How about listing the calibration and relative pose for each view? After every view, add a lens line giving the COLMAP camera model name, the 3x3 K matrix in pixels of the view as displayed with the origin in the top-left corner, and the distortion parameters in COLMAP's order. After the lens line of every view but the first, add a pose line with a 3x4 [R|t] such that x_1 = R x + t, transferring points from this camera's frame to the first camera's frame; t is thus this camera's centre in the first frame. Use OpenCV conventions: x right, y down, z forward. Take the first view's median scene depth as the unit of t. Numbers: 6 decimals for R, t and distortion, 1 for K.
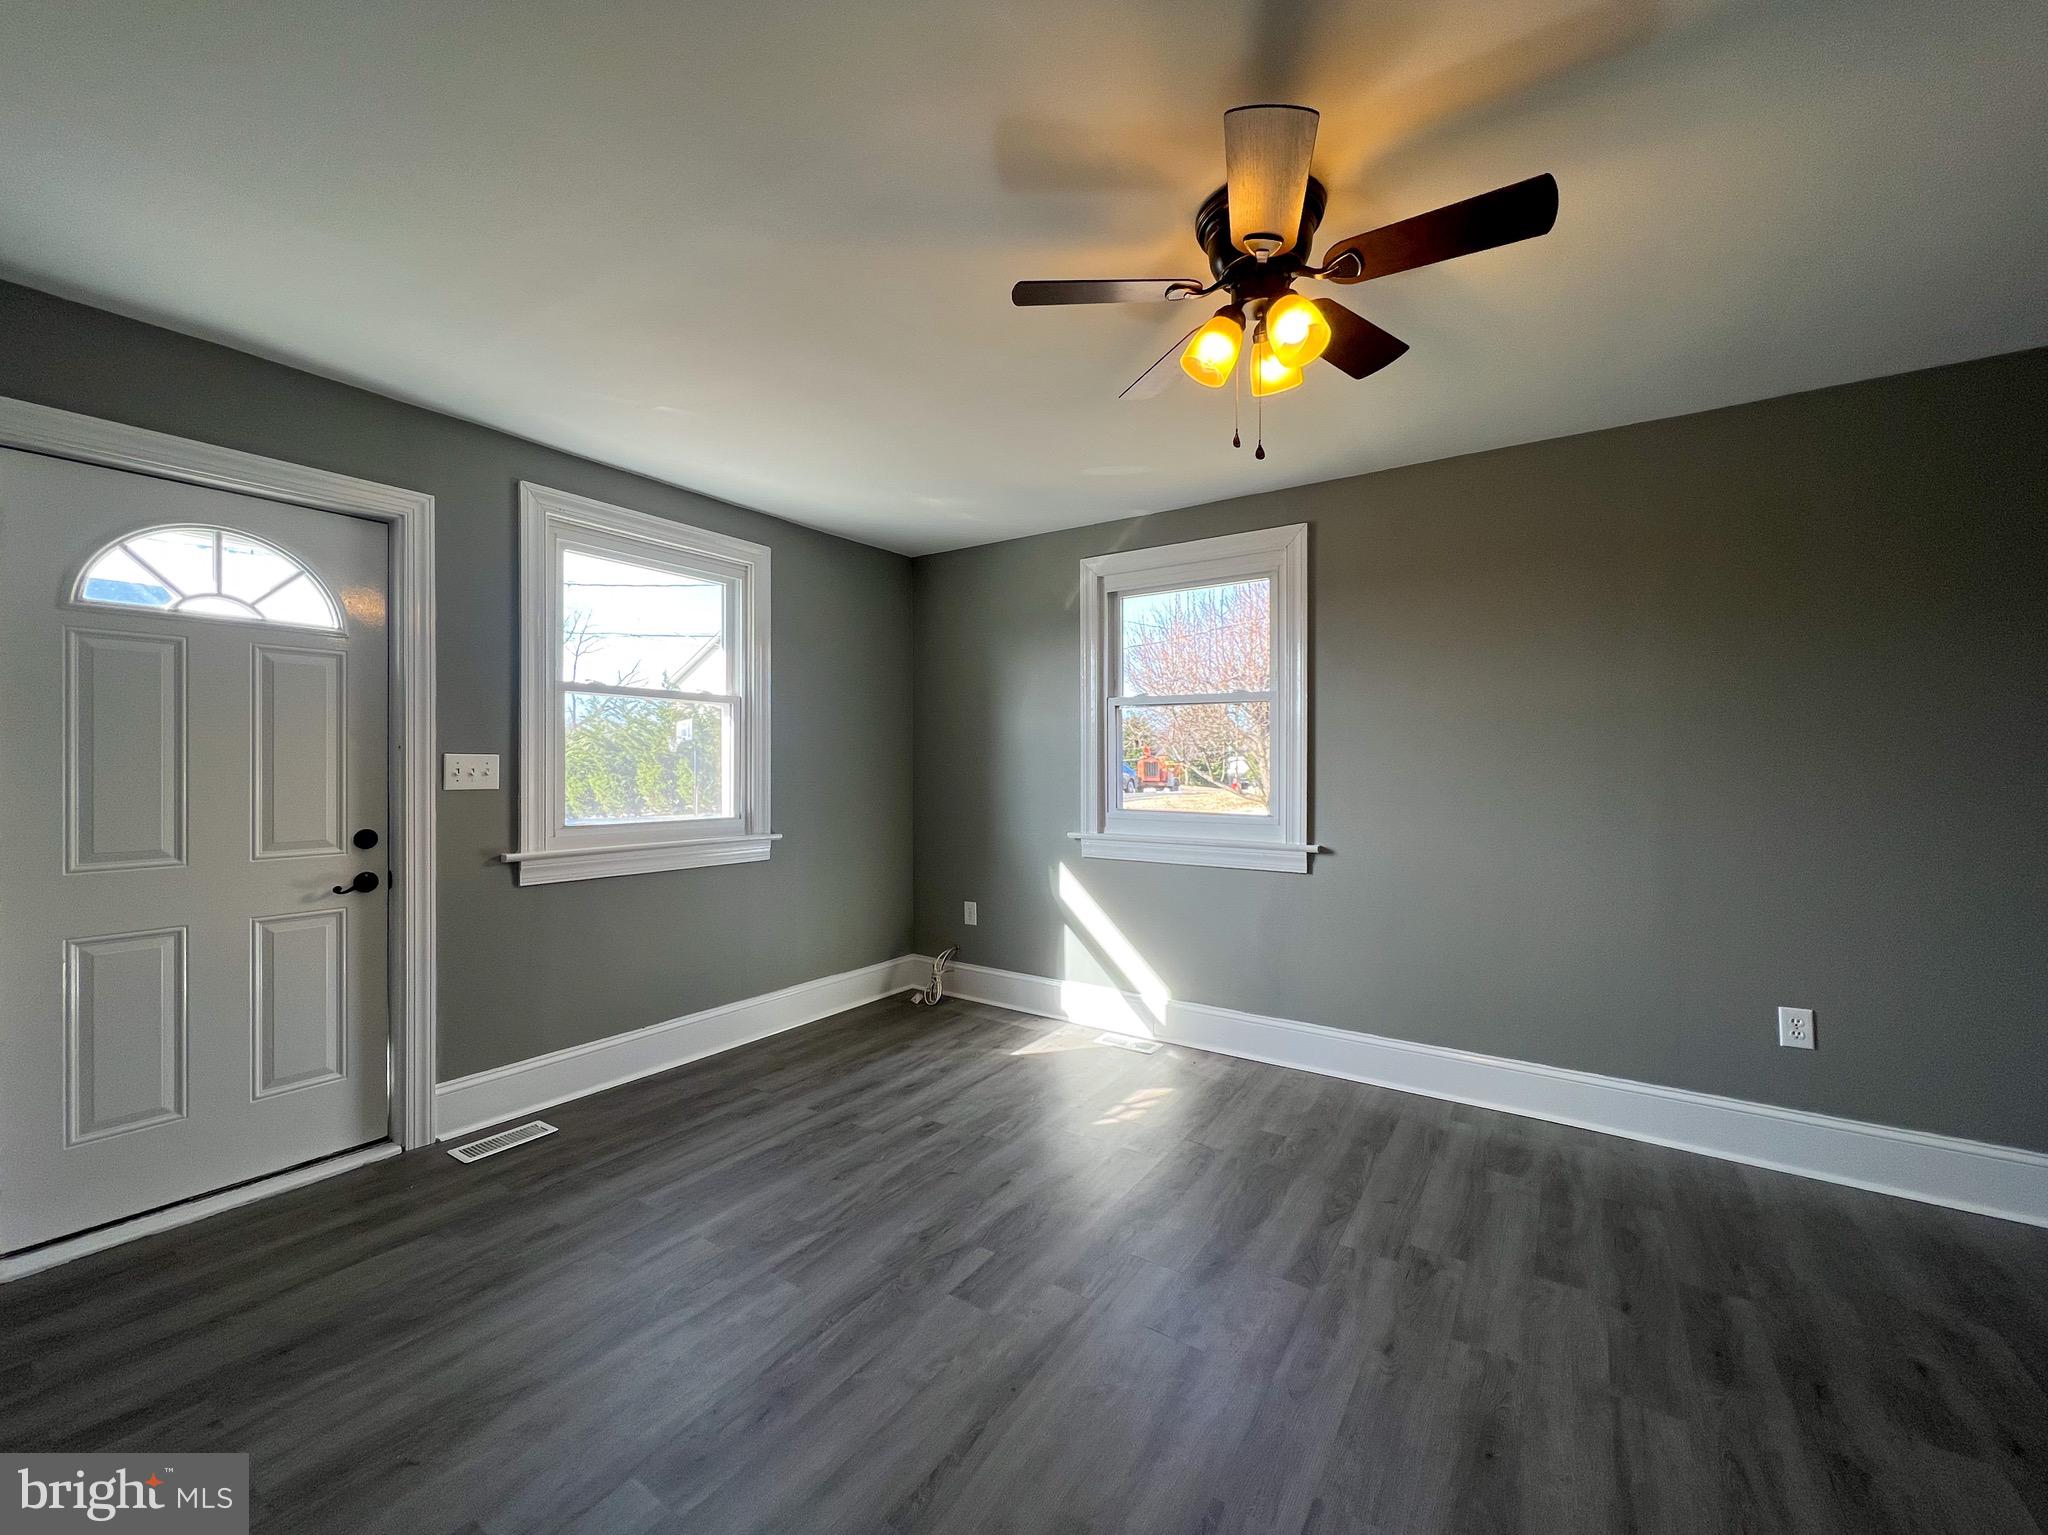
lens RADIAL K [[803.5, 0, 978.5], [0, 803.5, 770.6], [0, 0, 1]] dist [-0.000356, -0.000027]
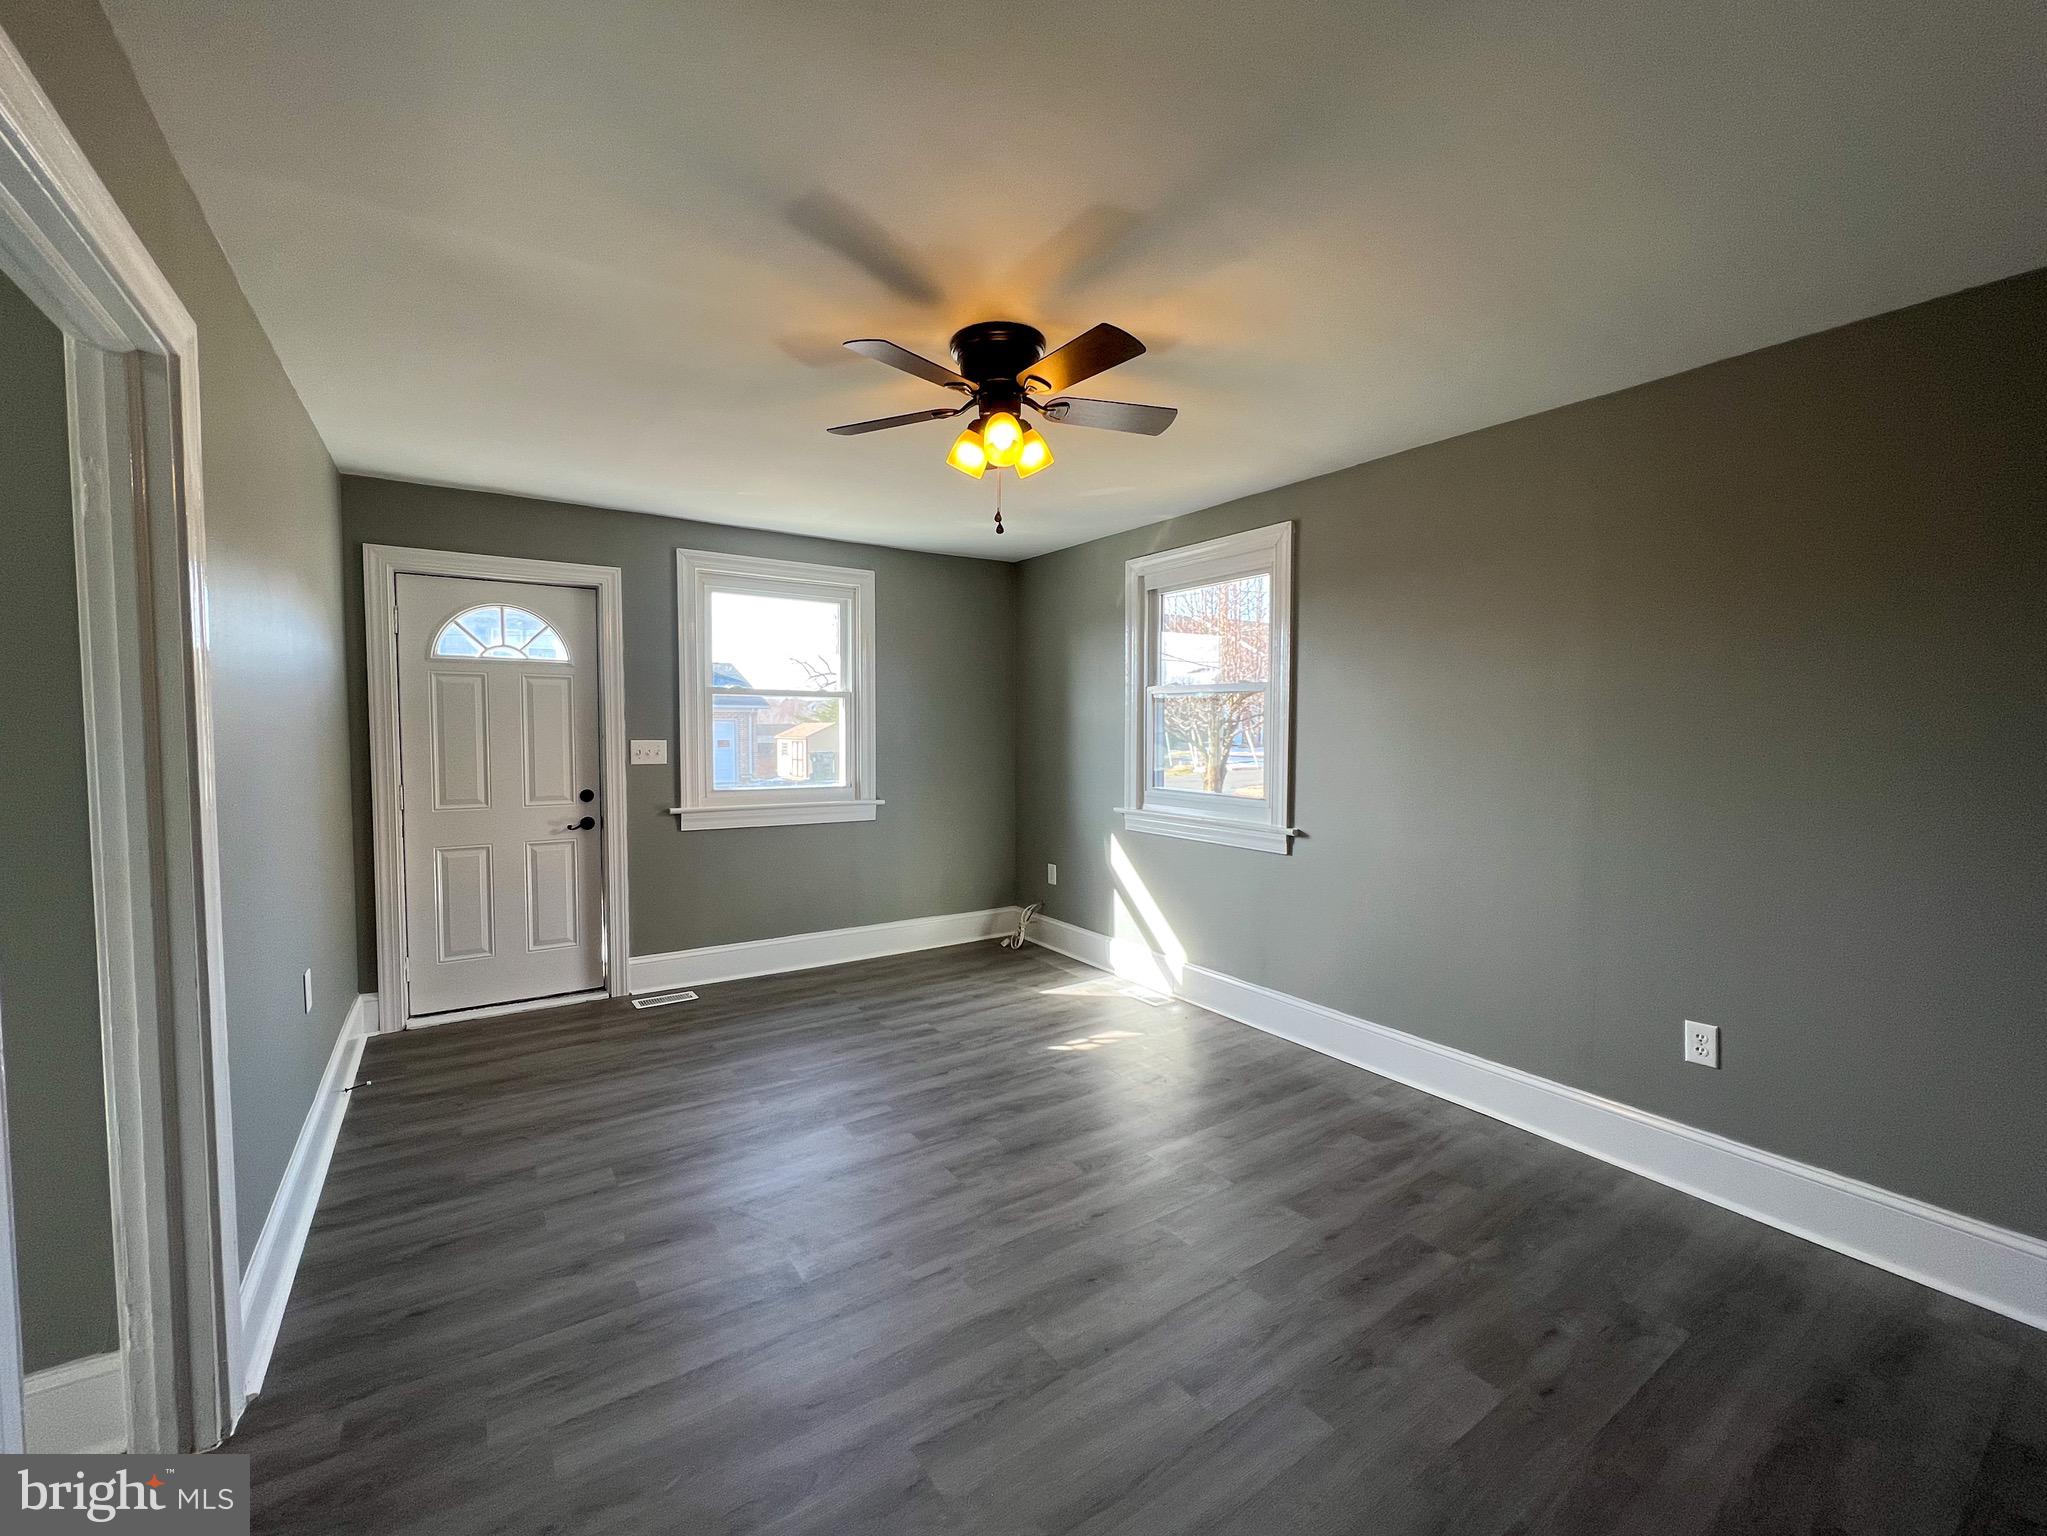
lens RADIAL K [[803.1, 0, 978.0], [0, 803.1, 771.1], [0, 0, 1]] dist [-0.000356, -0.000027]
pose [[0.929465, 0.020596, -0.368336, 0.421414], [-0.003391, 0.998875, 0.047296, -0.031591], [0.368896, -0.042711, 0.928489, -0.132744]]
